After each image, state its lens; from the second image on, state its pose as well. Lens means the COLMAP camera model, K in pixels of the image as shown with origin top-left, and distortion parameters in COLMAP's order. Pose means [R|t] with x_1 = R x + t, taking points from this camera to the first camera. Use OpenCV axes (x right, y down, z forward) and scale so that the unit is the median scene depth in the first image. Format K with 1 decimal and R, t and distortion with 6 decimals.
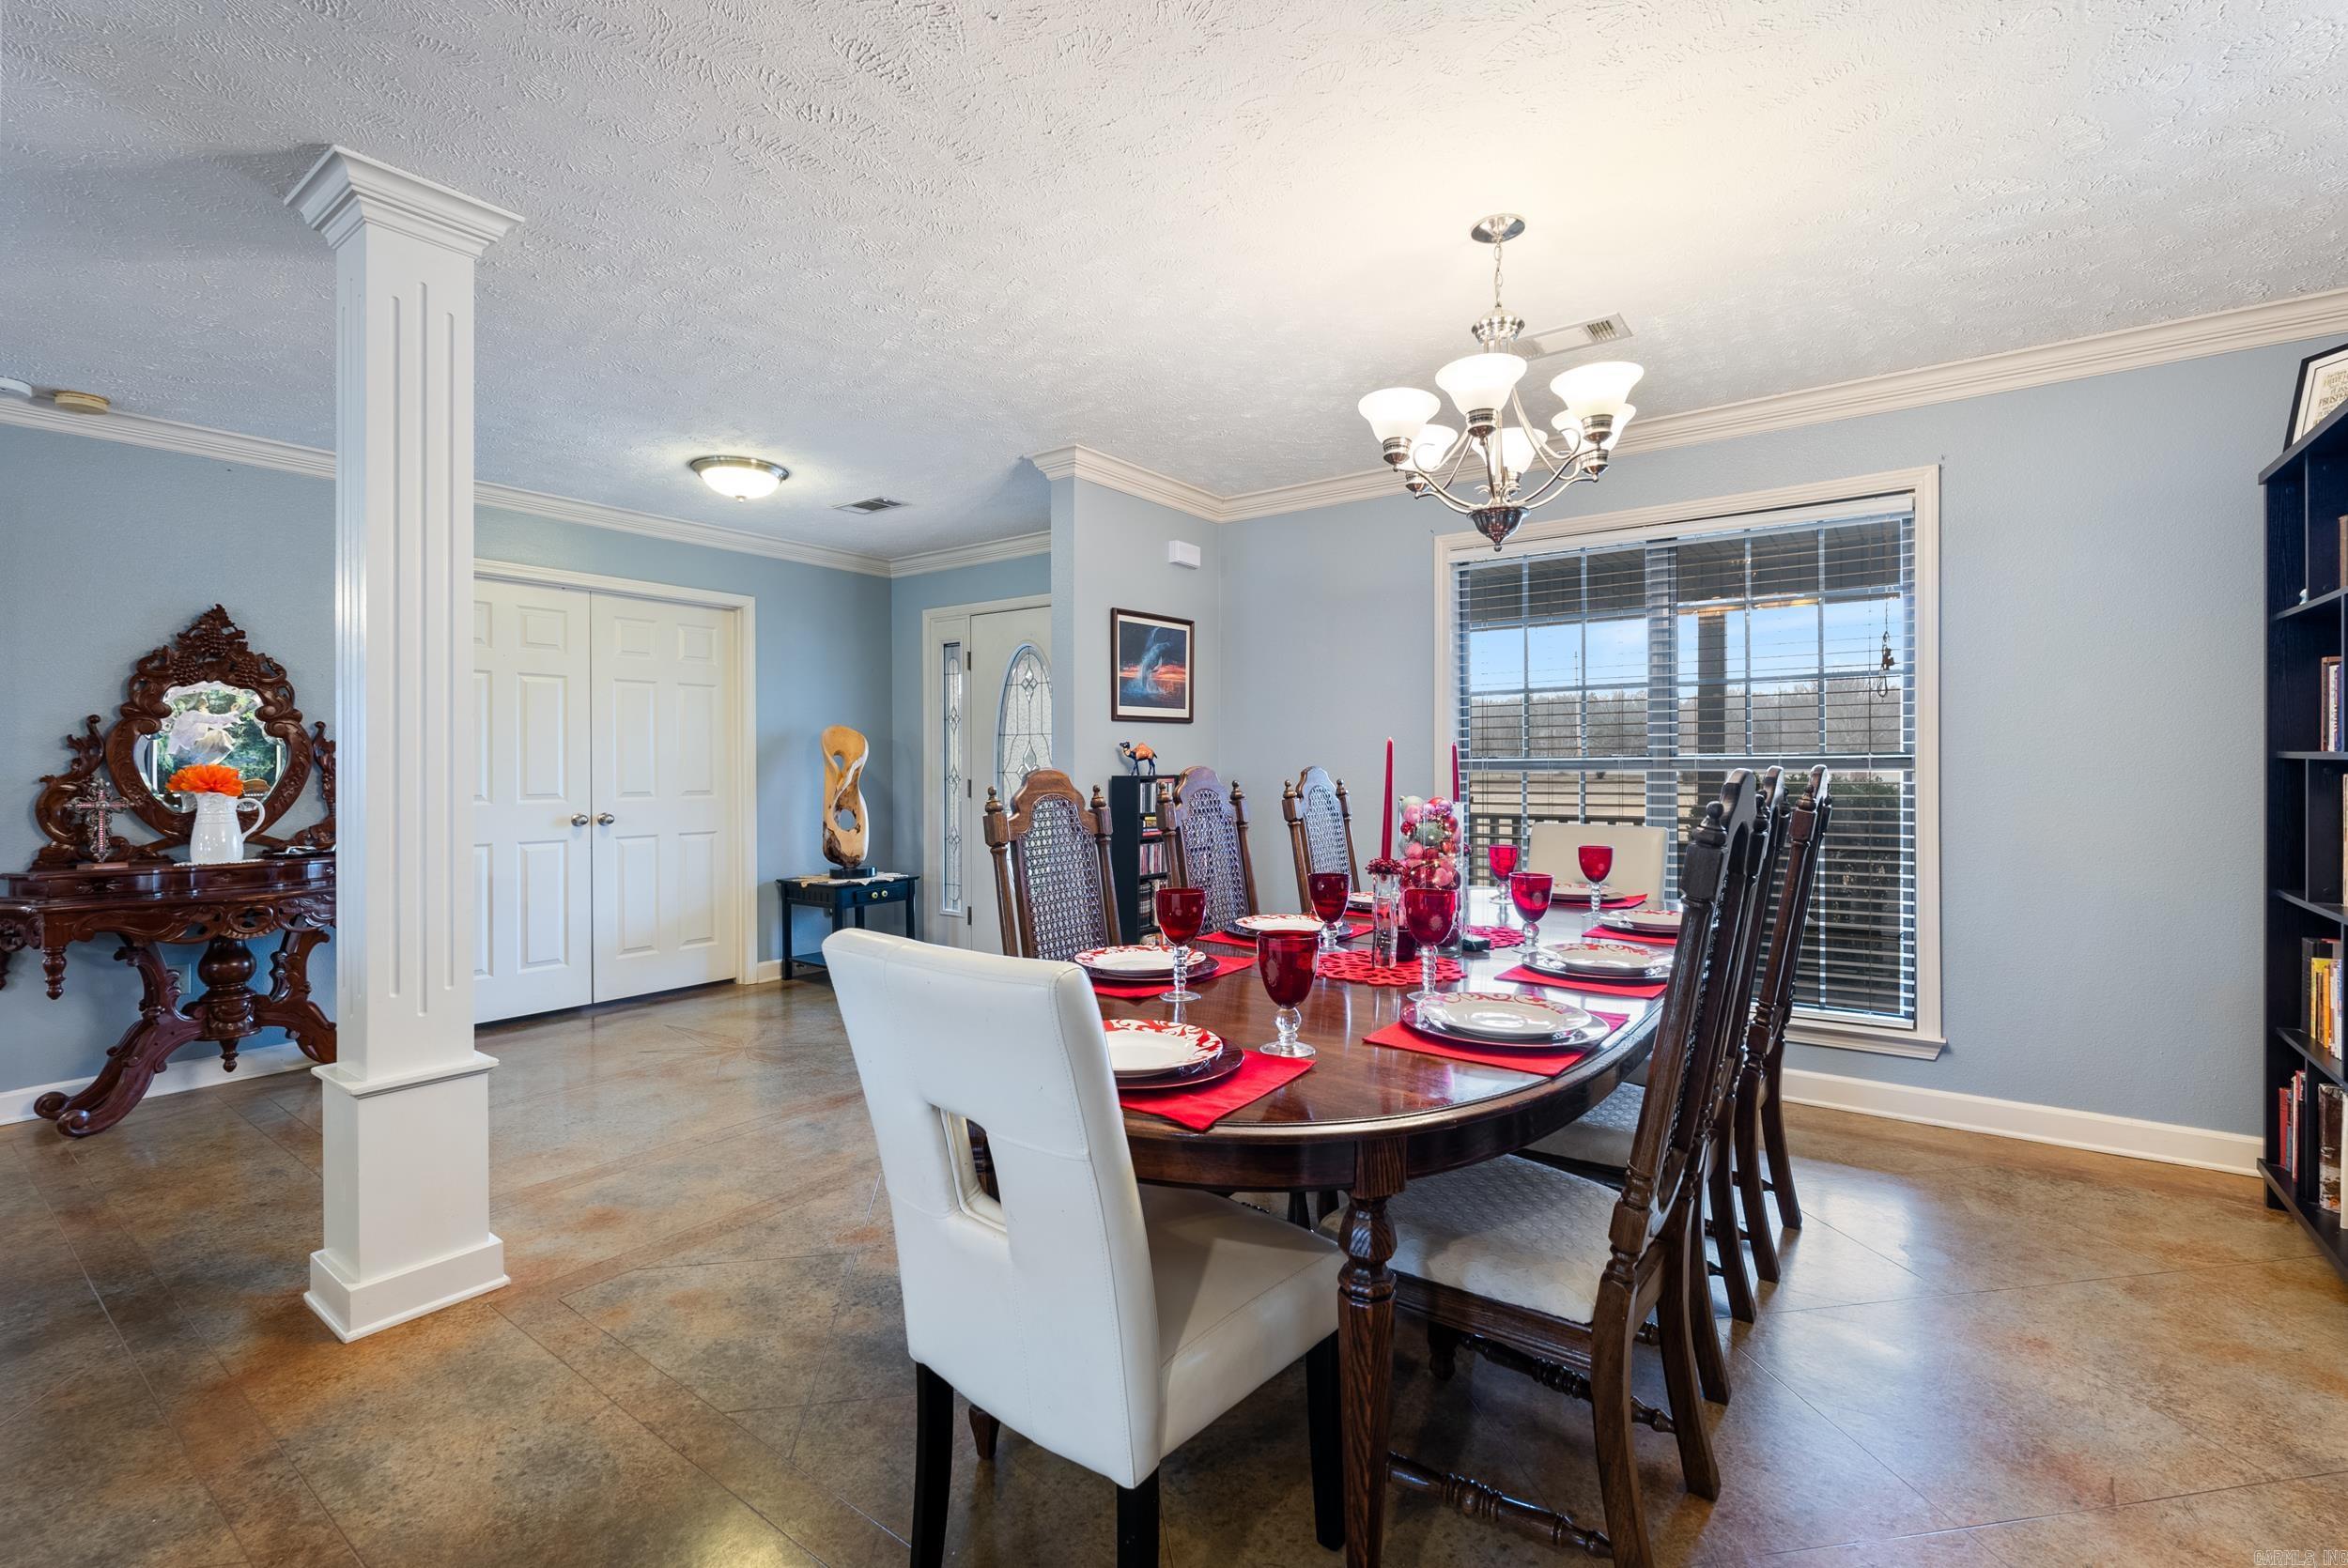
lens RADIAL K [[1036.3, 0, 1175.3], [0, 1036.3, 768.7], [0, 0, 1]] dist [-0.007701, 0.001486]
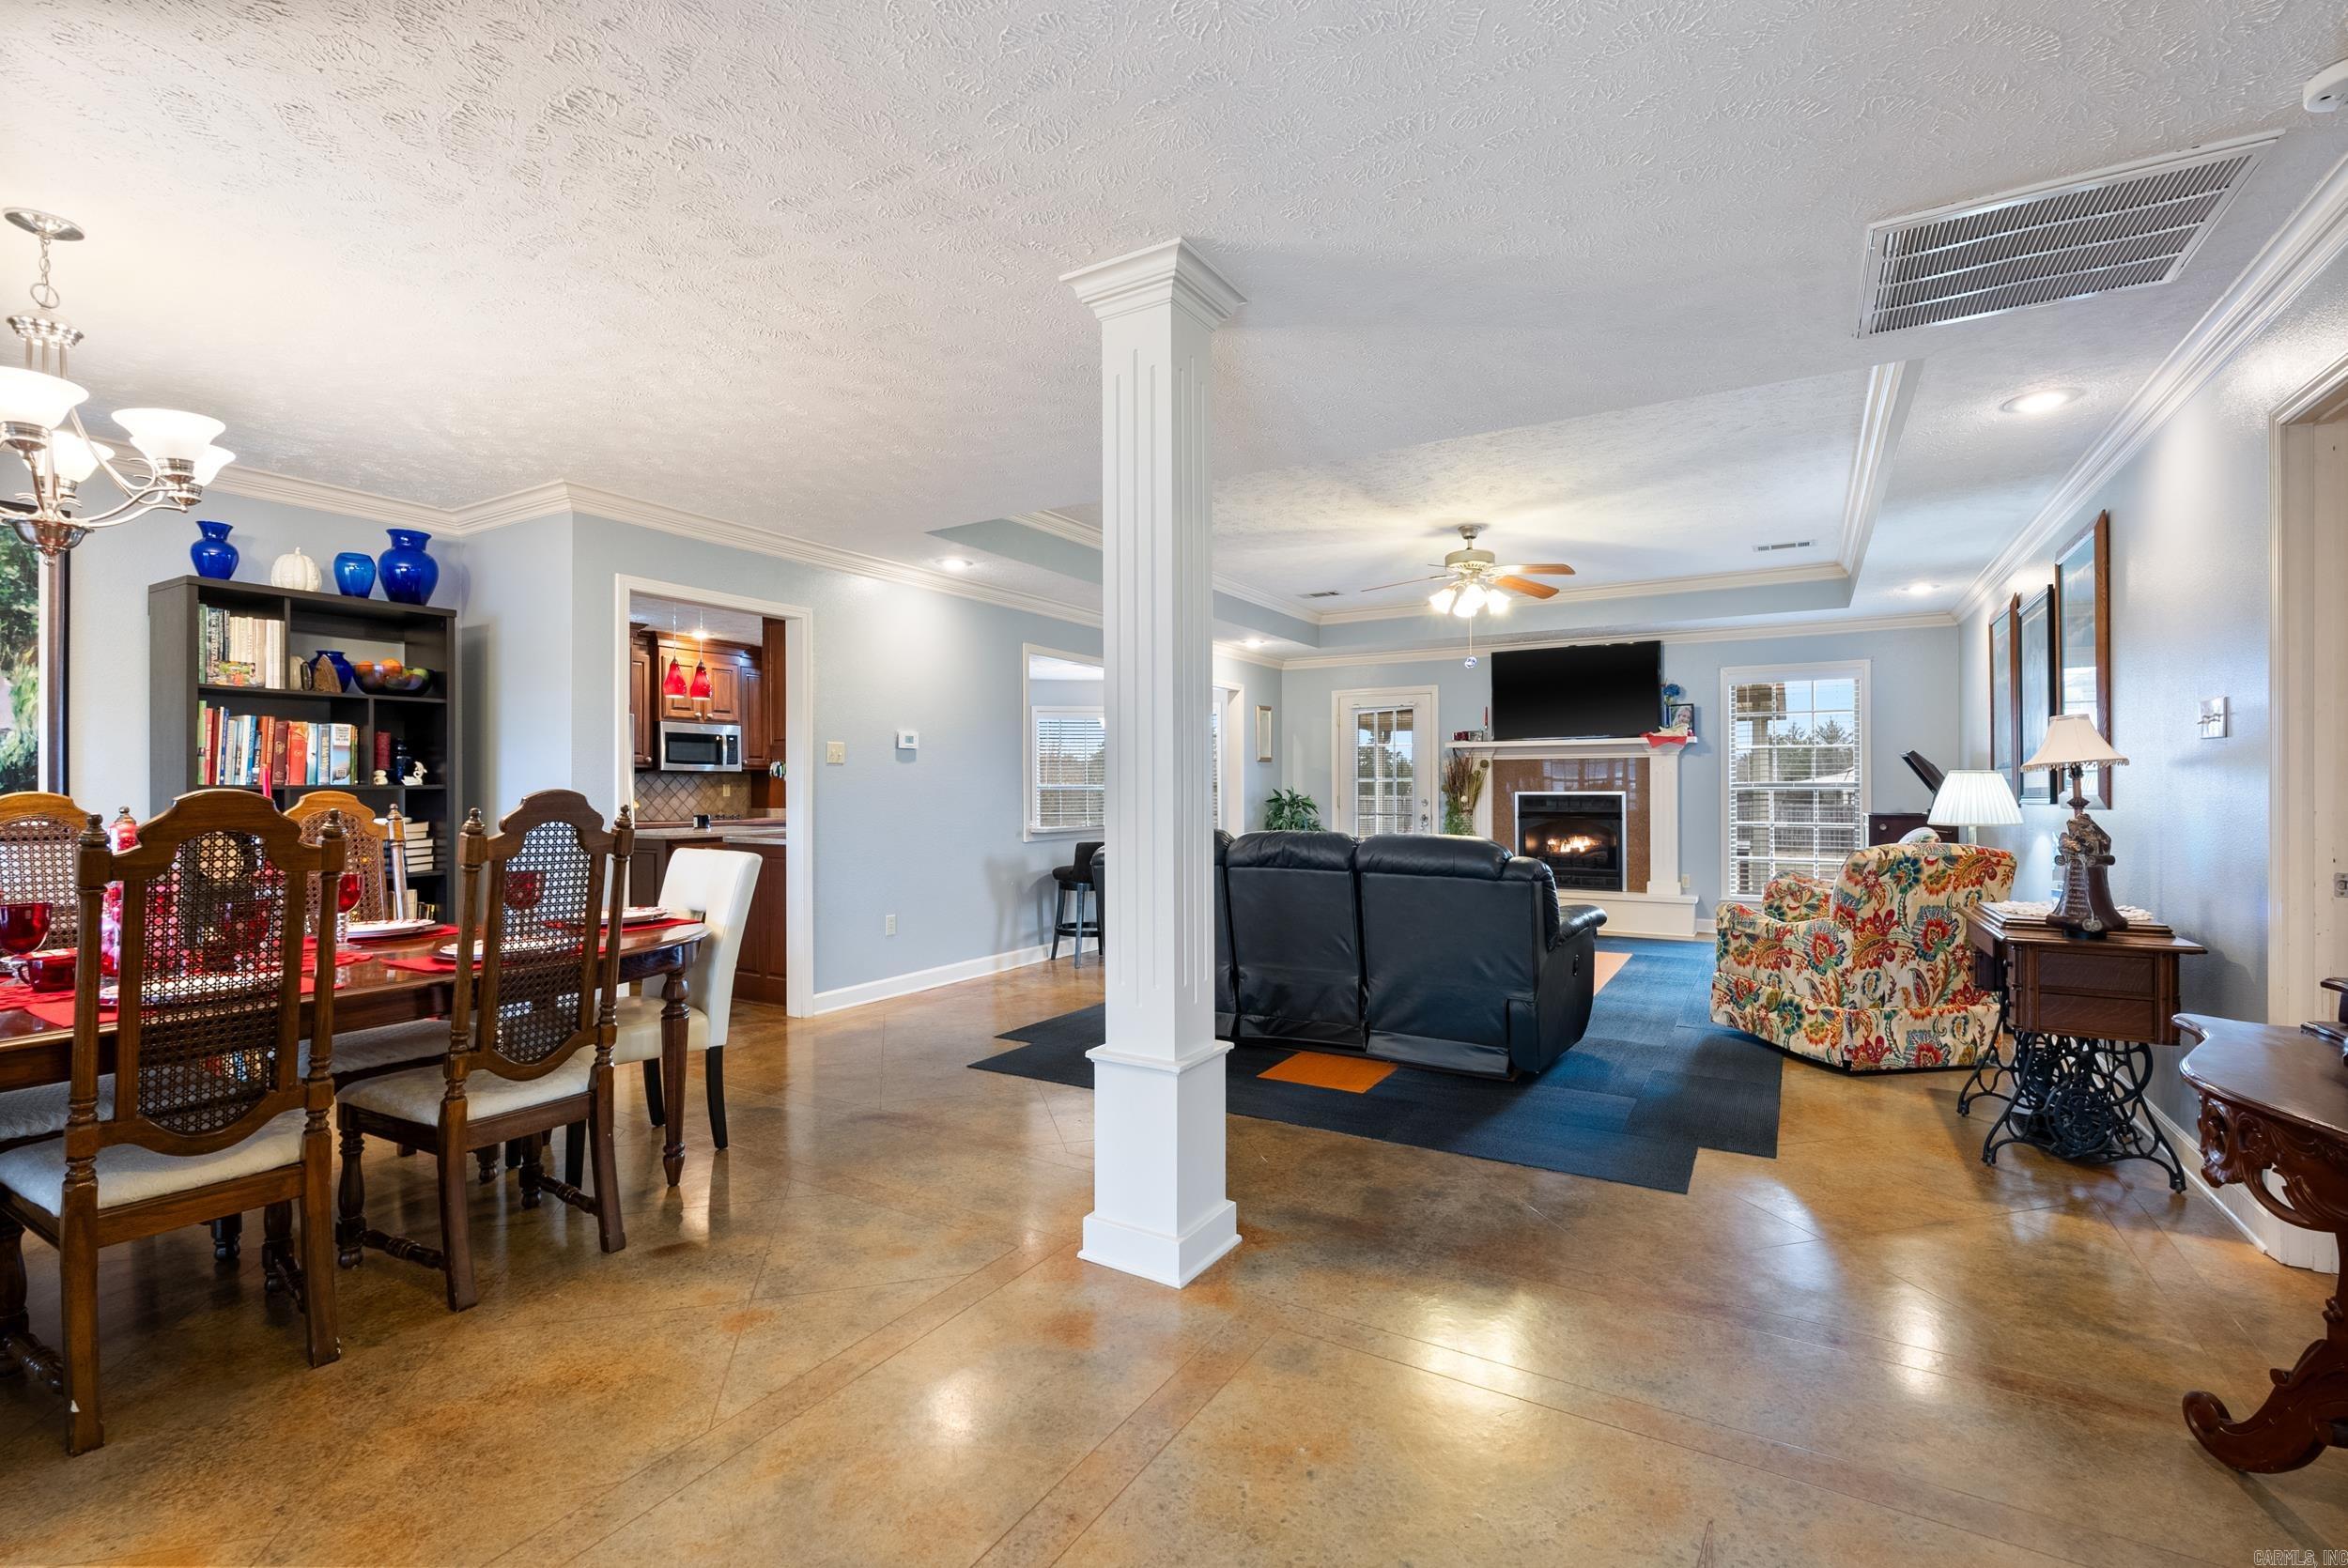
lens RADIAL K [[1036.3, 0, 1179.8], [0, 1036.3, 791.9], [0, 0, 1]] dist [-0.007701, 0.001486]
pose [[-0.995710, 0.007816, -0.092199, -0.399244], [0.006970, 0.999931, 0.009497, -0.002599], [0.092267, 0.008813, -0.995695, 1.278599]]
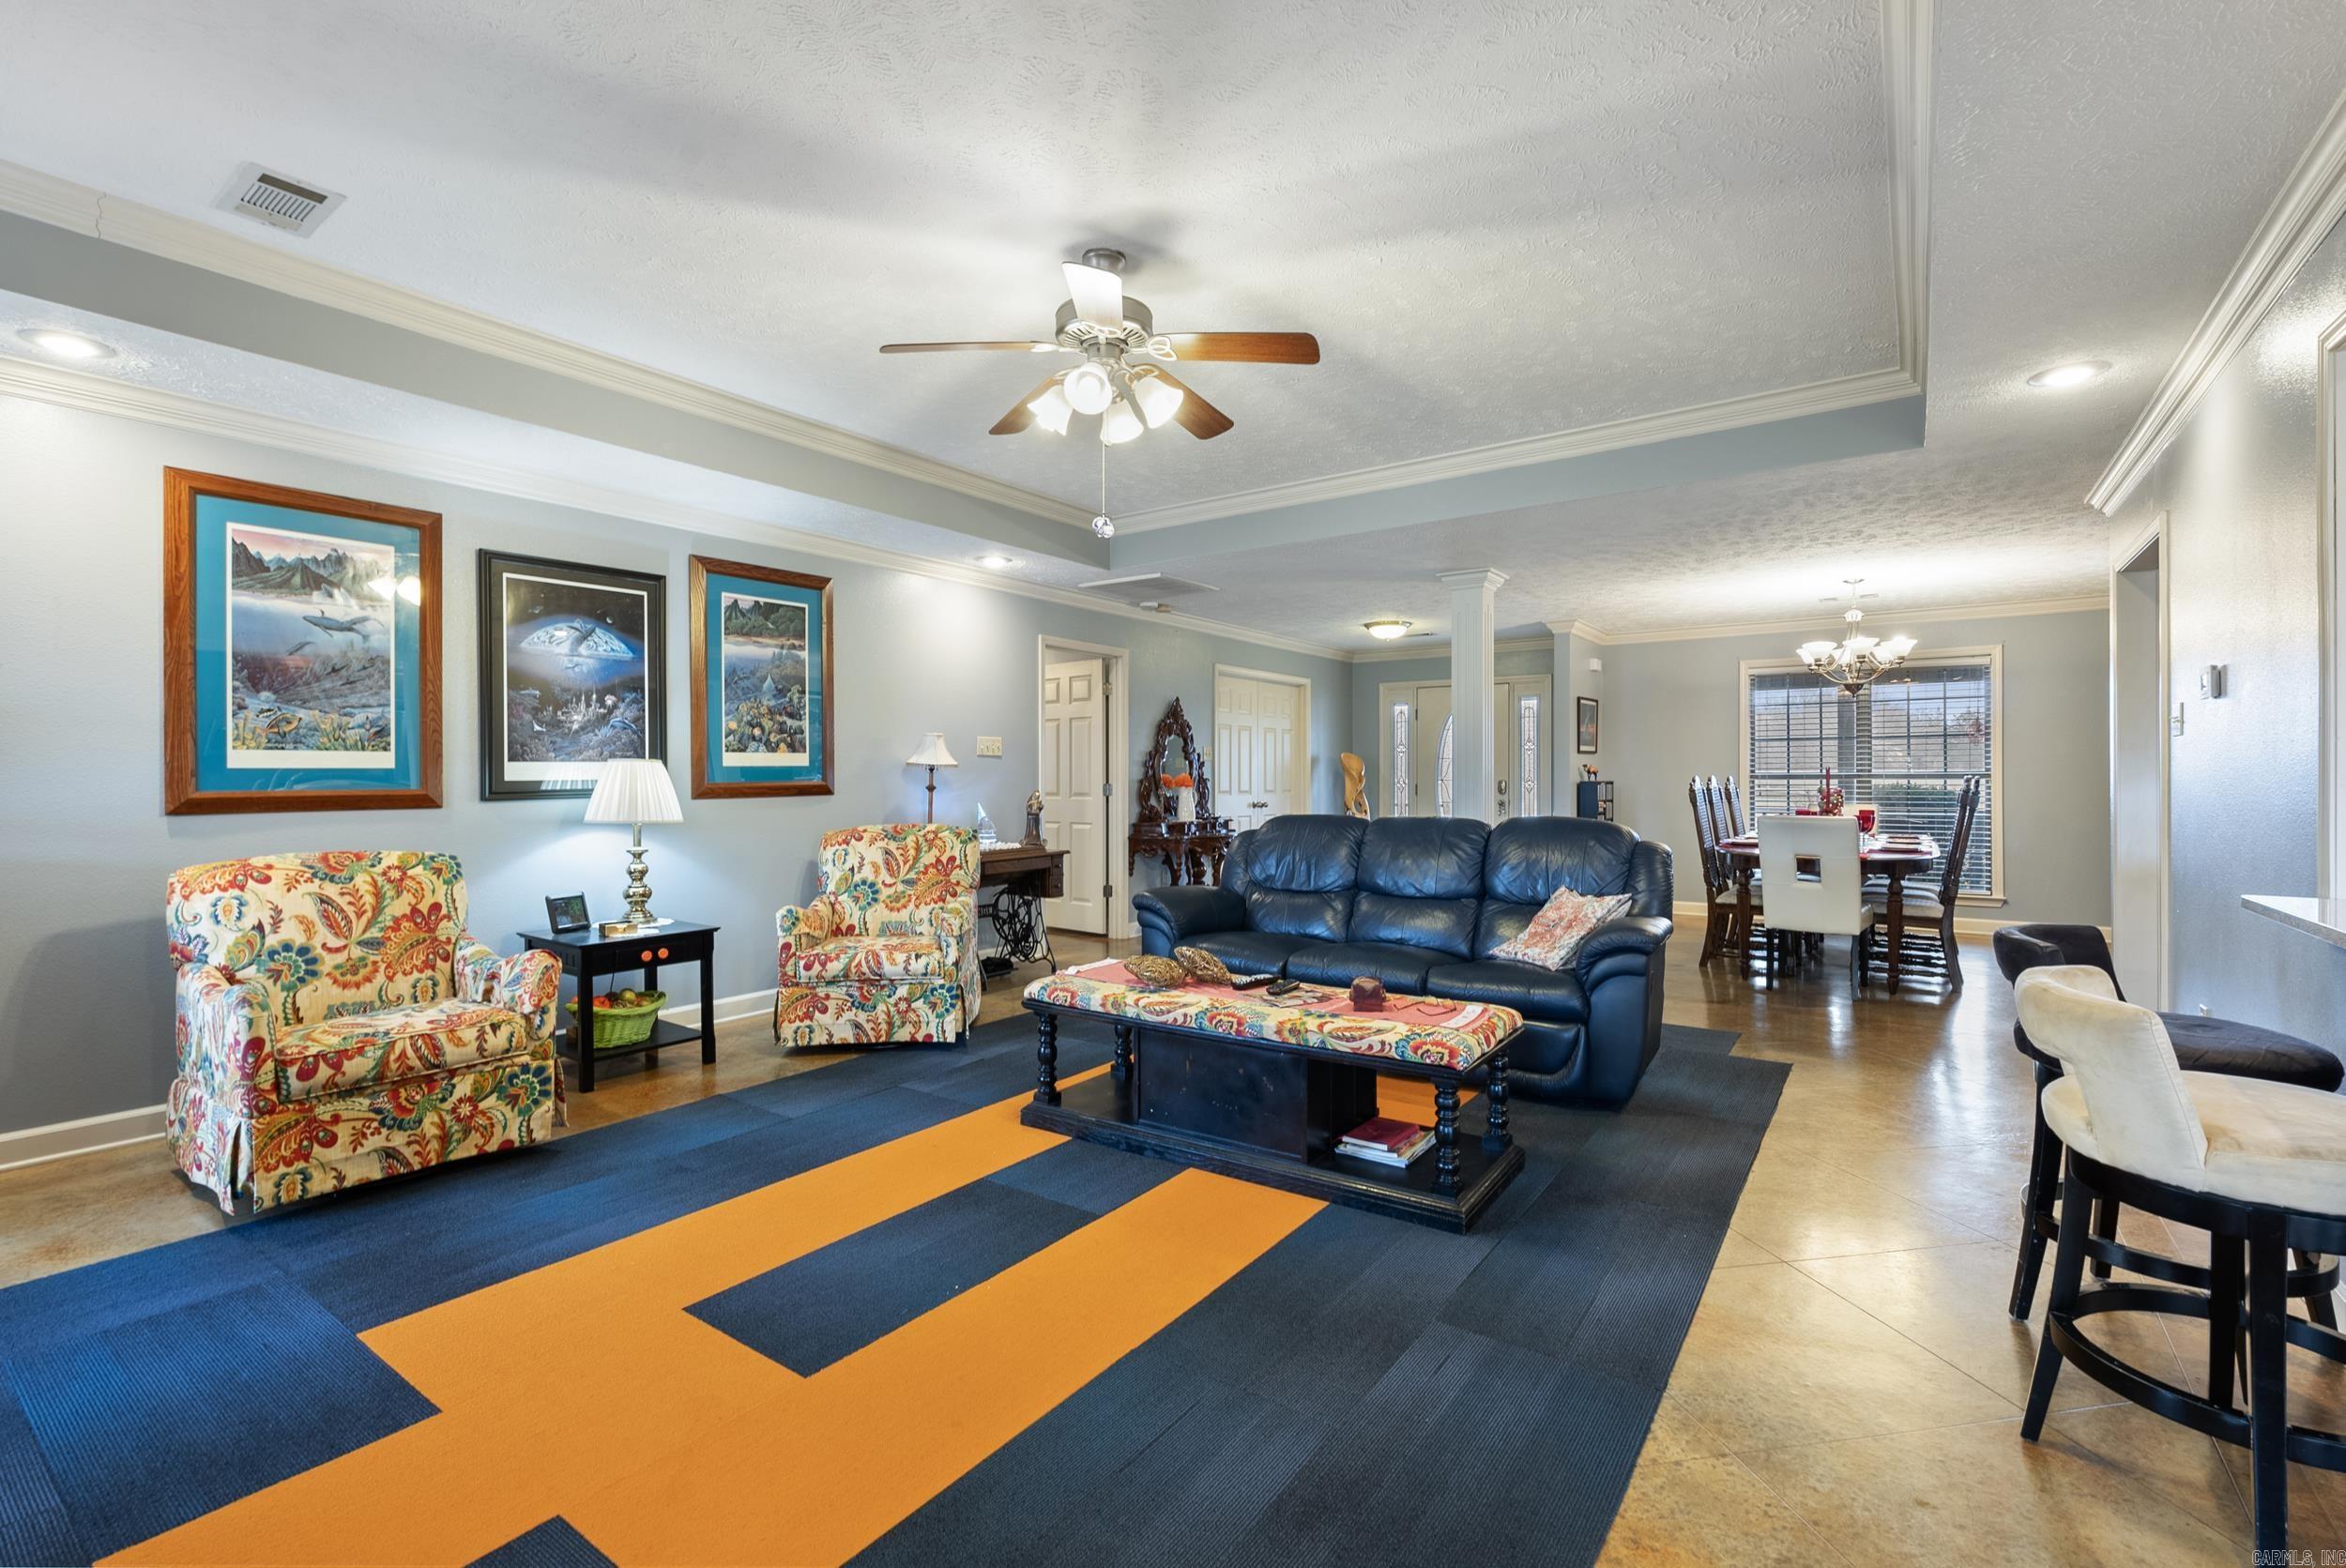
lens RADIAL K [[1035.6, 0, 1173.0], [0, 1035.6, 776.4], [0, 0, 1]] dist [-0.007701, 0.001486]
pose [[0.999960, 0.003510, 0.008262, -0.950259], [-0.003463, 0.999977, -0.005765, 0.012768], [-0.008282, 0.005736, 0.999949, -1.079363]]
